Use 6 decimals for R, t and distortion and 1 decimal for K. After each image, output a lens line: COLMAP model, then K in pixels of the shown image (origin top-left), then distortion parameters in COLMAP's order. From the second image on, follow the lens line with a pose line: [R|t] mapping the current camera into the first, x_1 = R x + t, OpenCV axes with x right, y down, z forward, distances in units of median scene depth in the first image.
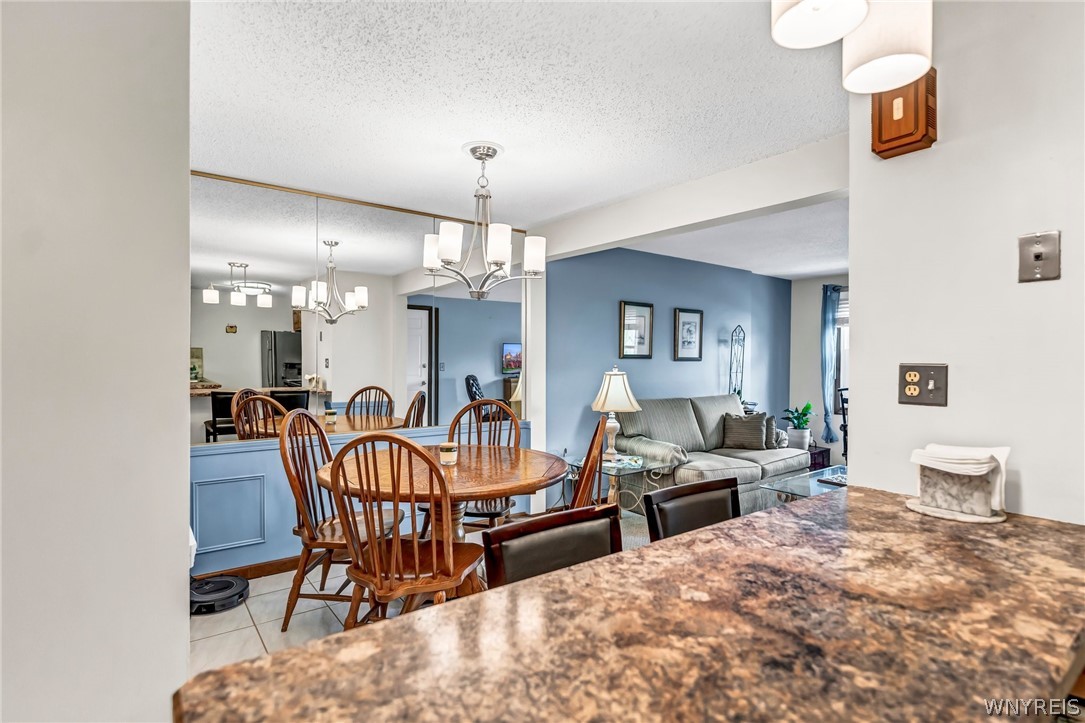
lens RADIAL K [[539.6, 0, 542.5], [0, 539.6, 363.0], [0, 0, 1]] dist [0.000892, -0.000443]
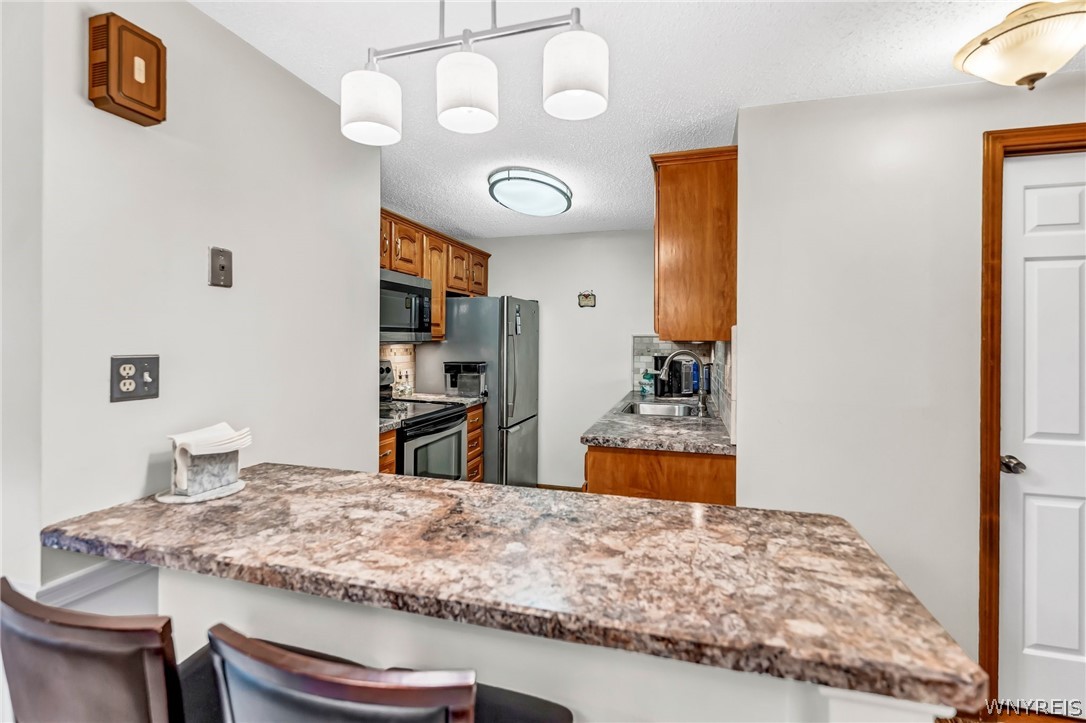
lens RADIAL K [[489.3, 0, 540.1], [0, 489.3, 342.9], [0, 0, 1]] dist [-0.003807, -0.000380]
pose [[-0.588645, -0.010997, 0.808317, -0.566171], [-0.002200, 0.999926, 0.012001, -0.046786], [-0.808389, 0.005286, -0.588625, 1.390934]]
